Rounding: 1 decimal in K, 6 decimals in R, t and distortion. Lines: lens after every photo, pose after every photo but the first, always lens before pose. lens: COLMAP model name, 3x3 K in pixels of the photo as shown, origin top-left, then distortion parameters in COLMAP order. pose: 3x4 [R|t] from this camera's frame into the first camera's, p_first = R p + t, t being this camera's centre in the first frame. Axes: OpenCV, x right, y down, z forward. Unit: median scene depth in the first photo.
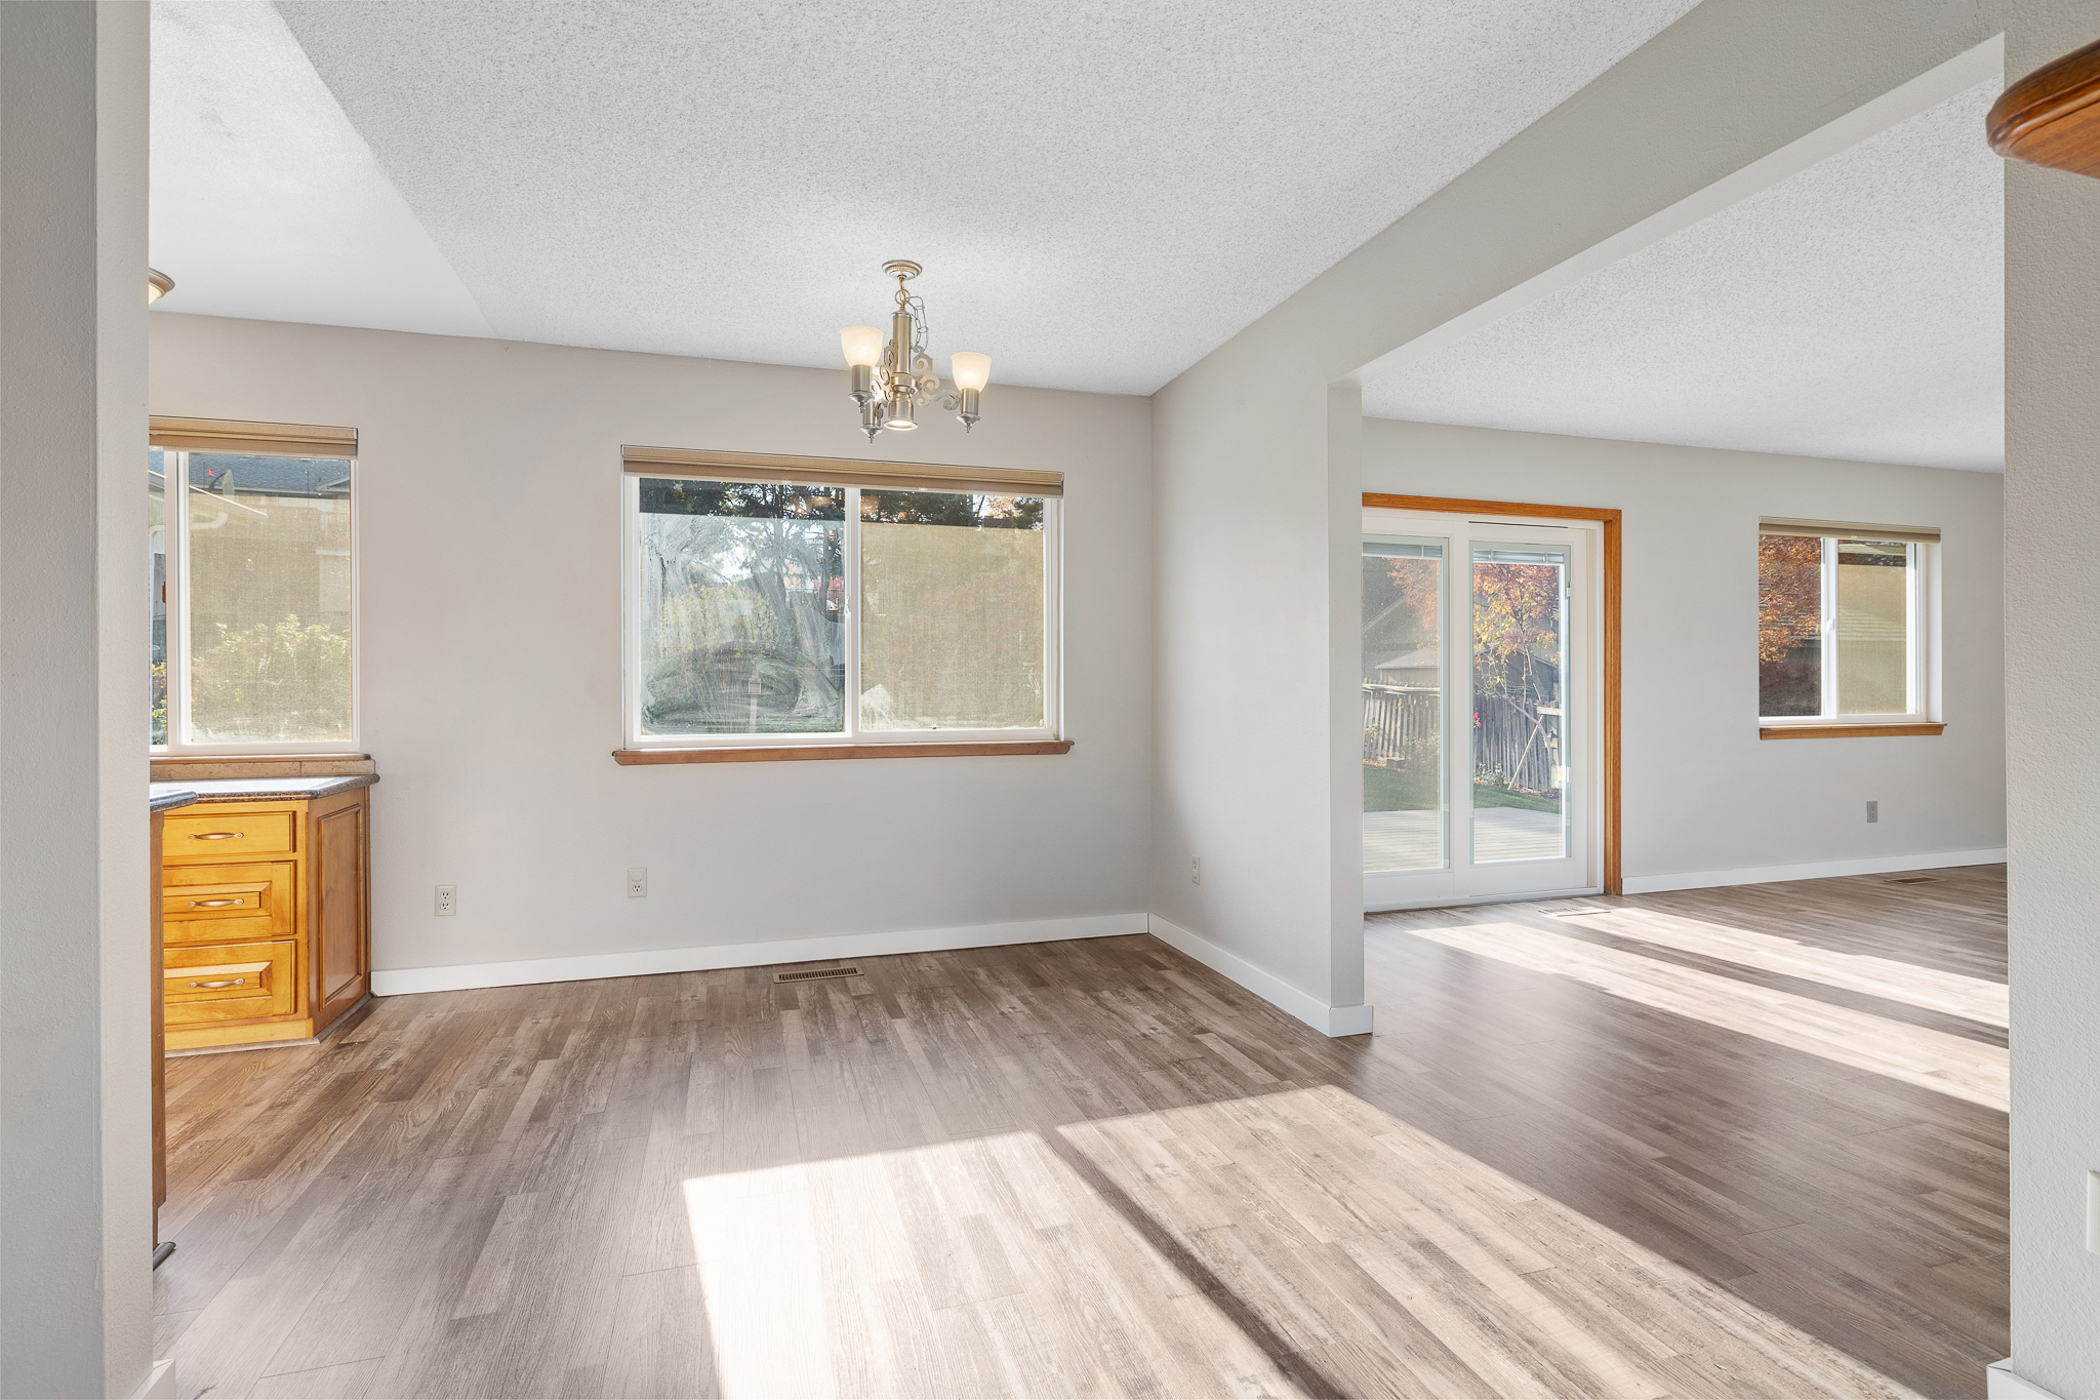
lens RADIAL K [[996.5, 0, 1045.3], [0, 996.5, 685.3], [0, 0, 1]] dist [-0.006400, -0.000078]
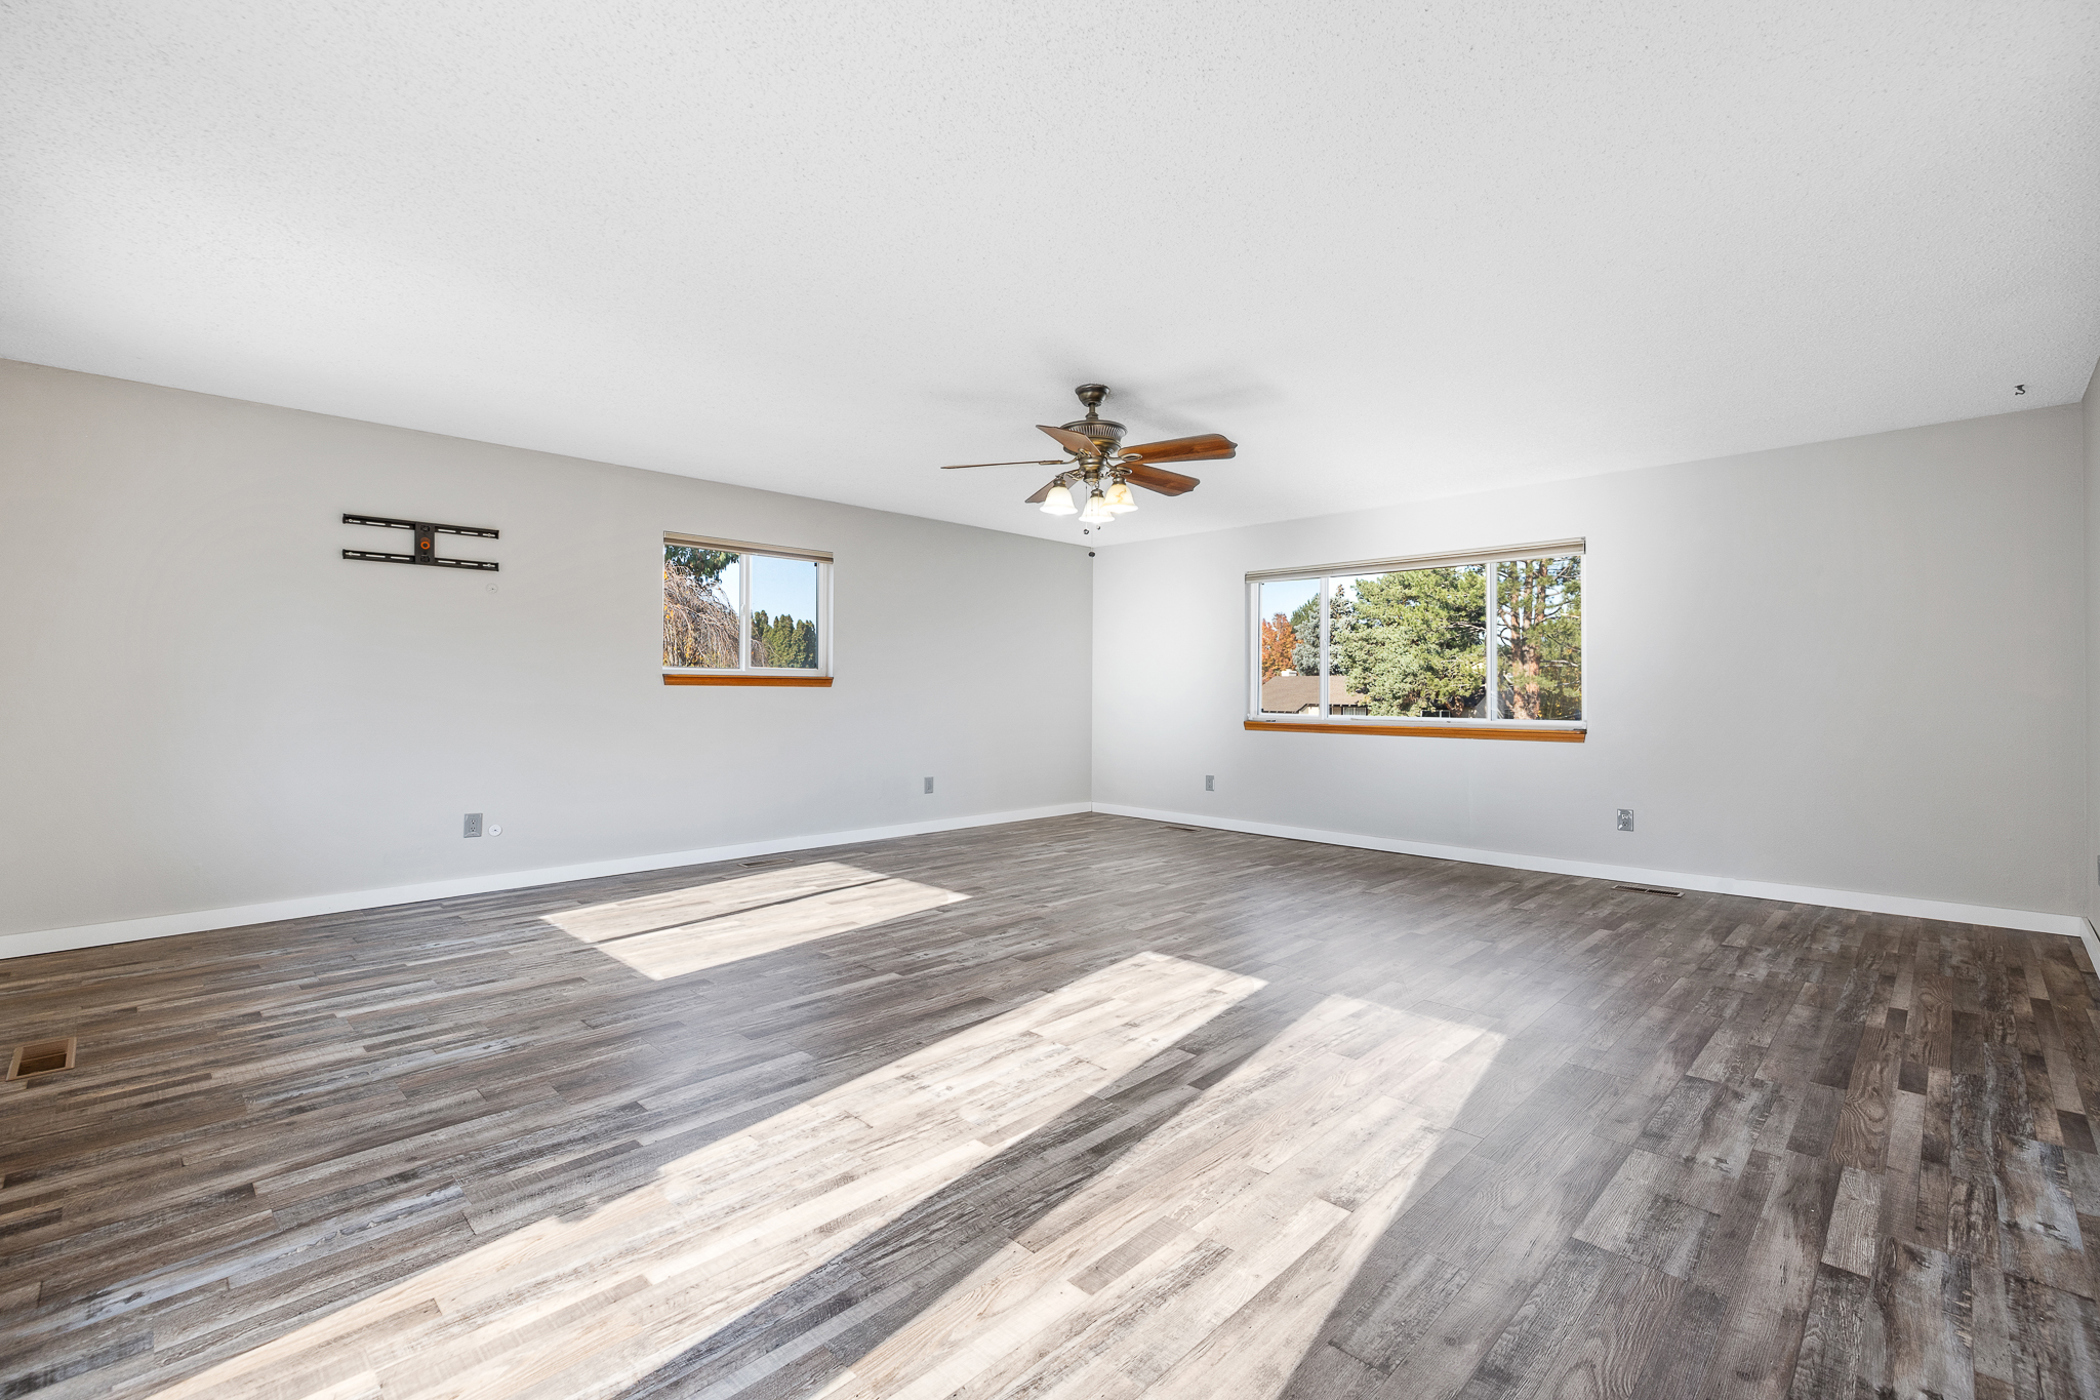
lens RADIAL K [[890.9, 0, 1051.1], [0, 890.9, 690.2], [0, 0, 1]] dist [0.000189, 0.000866]
pose [[-0.486083, 0.003823, 0.873904, 0.203202], [-0.005547, 0.999957, -0.007460, 0.003396], [-0.873895, -0.008474, -0.486041, 0.764263]]
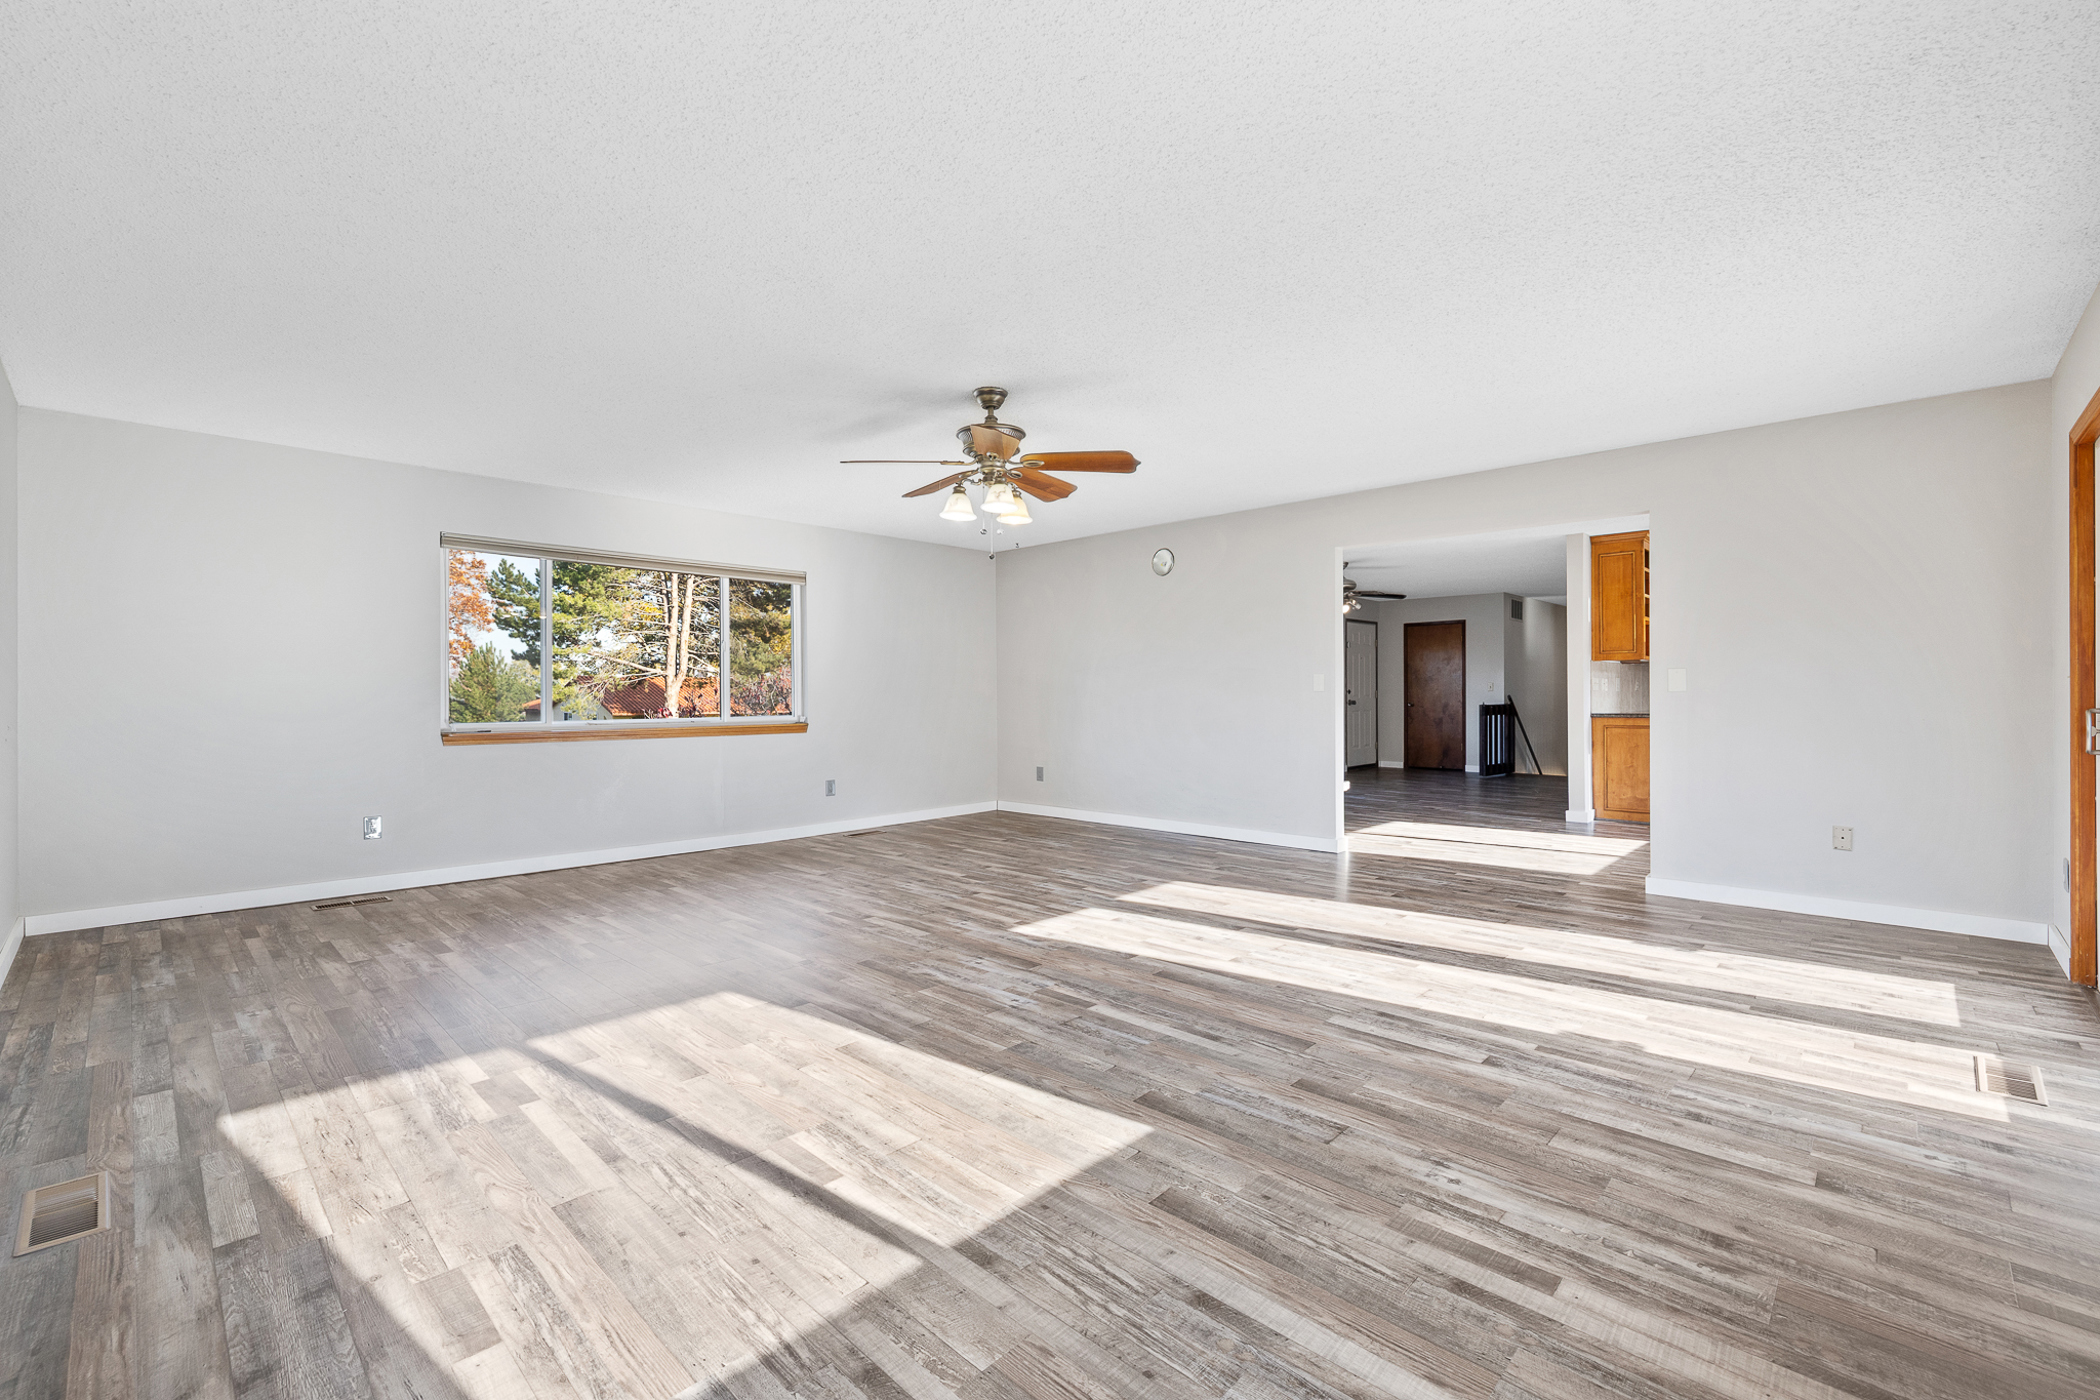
lens RADIAL K [[890.9, 0, 1029.1], [0, 890.9, 692.0], [0, 0, 1]] dist [0.000189, 0.000866]
pose [[-0.880456, 0.006523, -0.474083, 1.102559], [0.008954, 0.999956, -0.002872, 0.000974], [0.474043, -0.006773, -0.880475, 1.030908]]
